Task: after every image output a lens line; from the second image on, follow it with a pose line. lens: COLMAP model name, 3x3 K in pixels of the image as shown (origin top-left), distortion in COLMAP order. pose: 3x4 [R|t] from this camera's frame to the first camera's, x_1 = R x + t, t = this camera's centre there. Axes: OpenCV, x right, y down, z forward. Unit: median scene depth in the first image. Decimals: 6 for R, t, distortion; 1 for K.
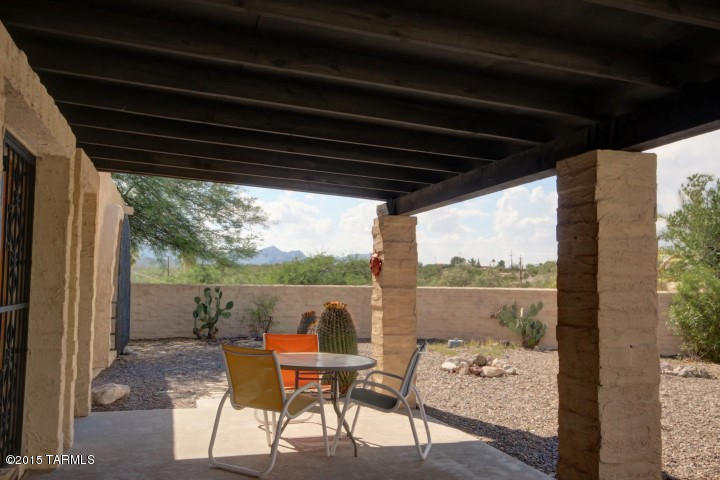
lens RADIAL K [[602.0, 0, 360.0], [0, 602.0, 240.0], [0, 0, 1]] dist [0.006324, 0.007116]
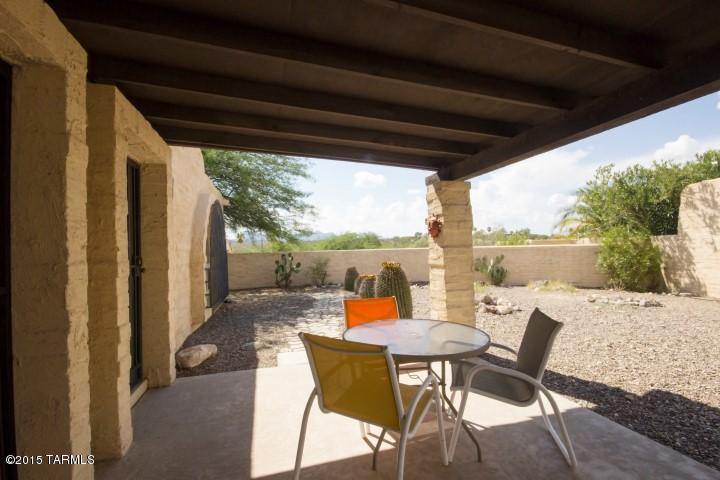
lens RADIAL K [[335.2, 0, 364.5], [0, 335.2, 241.3], [0, 0, 1]] dist [0.000763, -0.000292]
pose [[0.999162, -0.039757, -0.009727, -0.080915], [0.040199, 0.997917, 0.050449, 0.026094], [0.007701, -0.050798, 0.998679, 0.327418]]
